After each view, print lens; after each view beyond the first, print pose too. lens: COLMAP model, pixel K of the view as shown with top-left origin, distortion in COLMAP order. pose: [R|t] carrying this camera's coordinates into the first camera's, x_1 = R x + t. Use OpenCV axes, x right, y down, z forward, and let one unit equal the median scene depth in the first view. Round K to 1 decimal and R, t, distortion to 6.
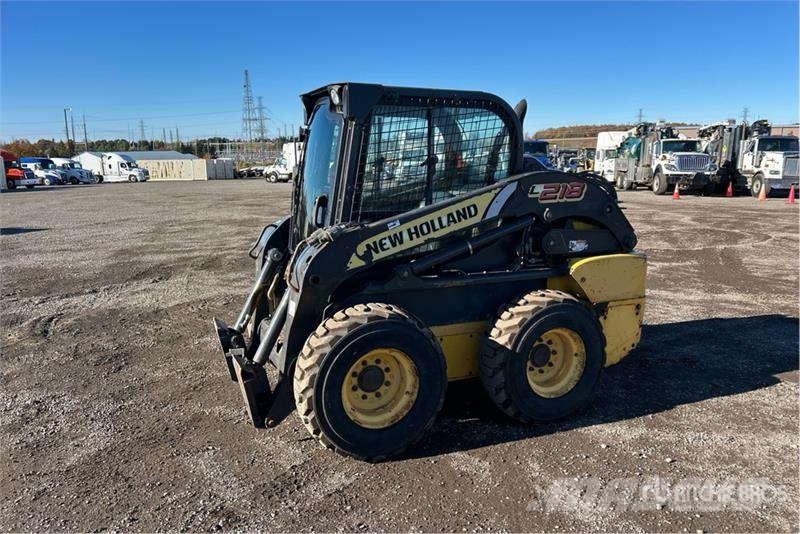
lens RADIAL K [[599.7, 0, 406.8], [0, 599.7, 267.4], [0, 0, 1]] dist [0.055438, -0.040823]
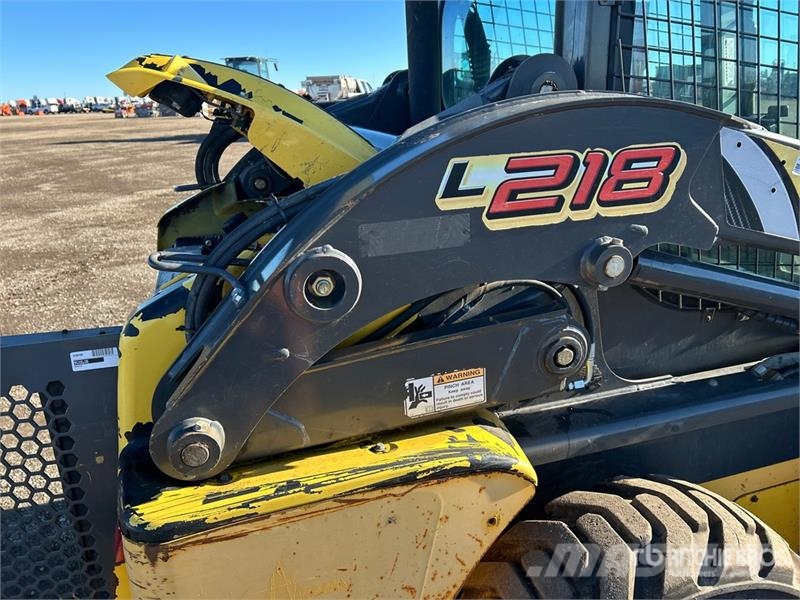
lens RADIAL K [[599.3, 0, 399.7], [0, 599.3, 302.3], [0, 0, 1]] dist [0.055590, -0.059766]
pose [[0.991435, 0.031687, -0.126700, 0.224822], [-0.010295, 0.986063, 0.166055, -0.122914], [0.130196, -0.163329, 0.977943, 0.767105]]
